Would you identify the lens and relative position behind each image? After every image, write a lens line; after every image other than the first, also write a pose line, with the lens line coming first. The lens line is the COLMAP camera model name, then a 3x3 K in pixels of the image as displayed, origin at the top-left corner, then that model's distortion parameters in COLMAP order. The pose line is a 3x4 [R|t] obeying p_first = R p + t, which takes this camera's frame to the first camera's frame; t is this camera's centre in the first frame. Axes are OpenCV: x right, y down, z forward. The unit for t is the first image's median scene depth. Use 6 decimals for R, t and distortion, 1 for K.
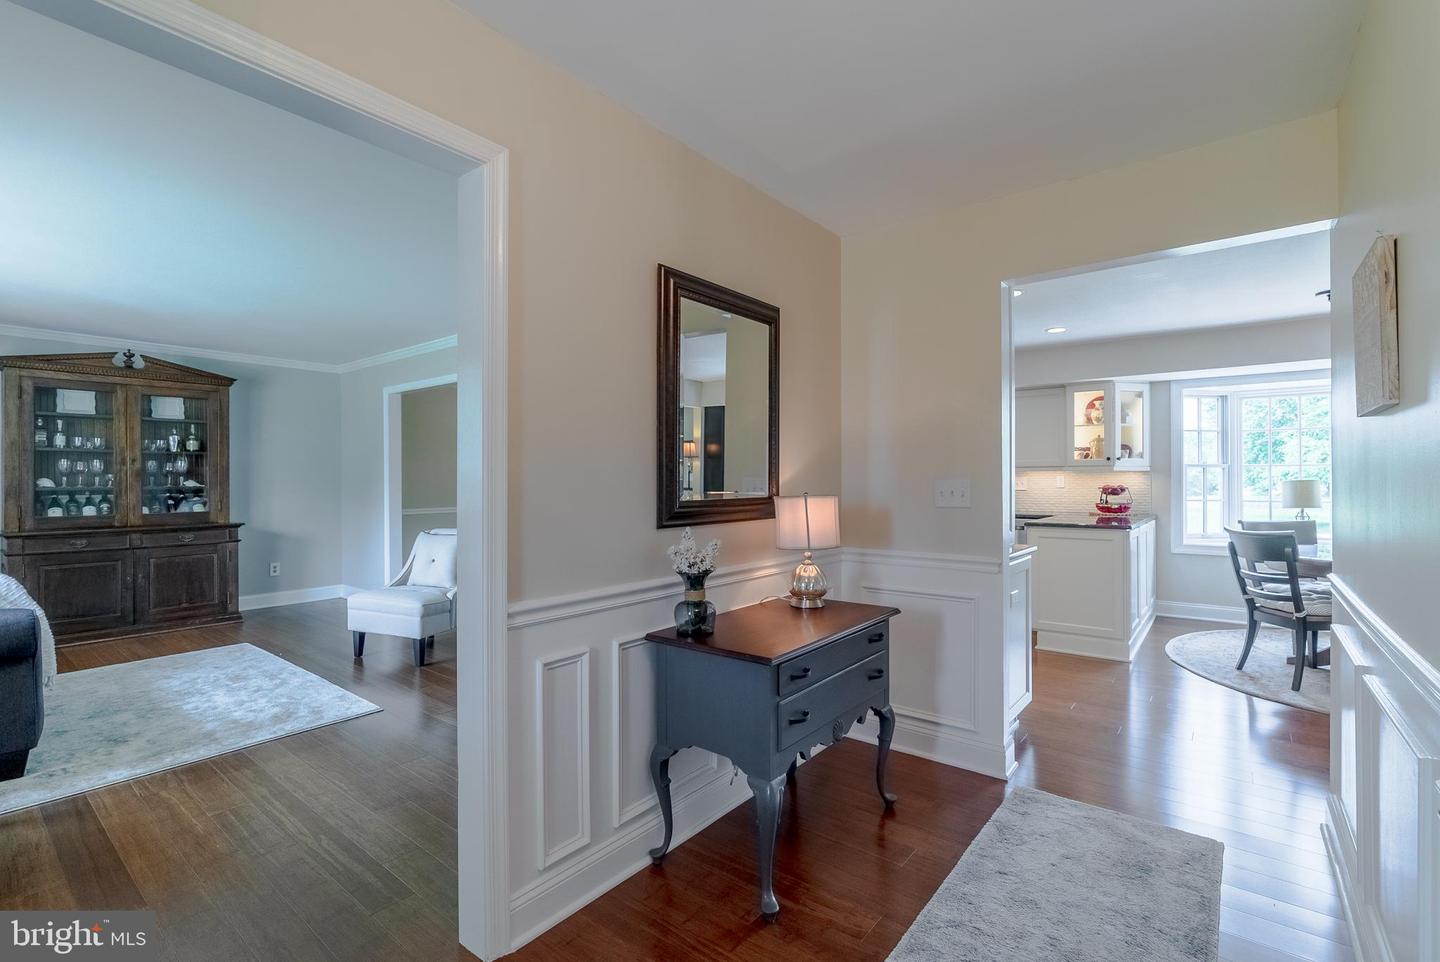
lens RADIAL K [[651.7, 0, 725.8], [0, 651.7, 483.9], [0, 0, 1]] dist [-0.011907, 0.004166]
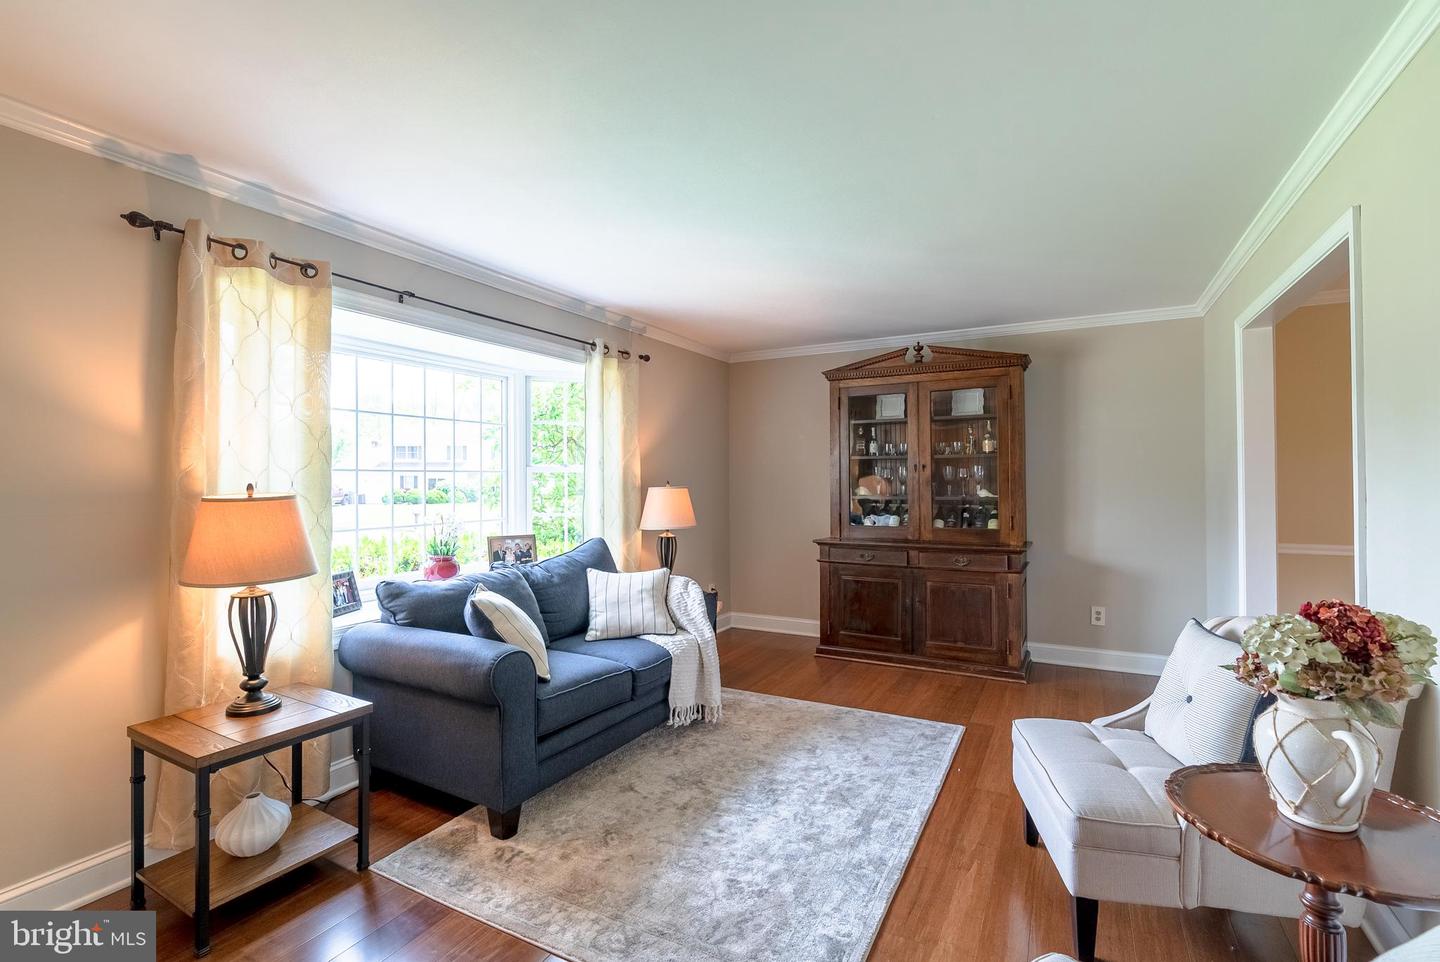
lens RADIAL K [[651.7, 0, 721.2], [0, 651.7, 477.3], [0, 0, 1]] dist [-0.011907, 0.004166]
pose [[0.172622, -0.003382, -0.984982, -0.087809], [-0.004372, 0.999982, -0.004200, -0.016837], [0.984978, 0.005031, 0.172604, 0.574096]]
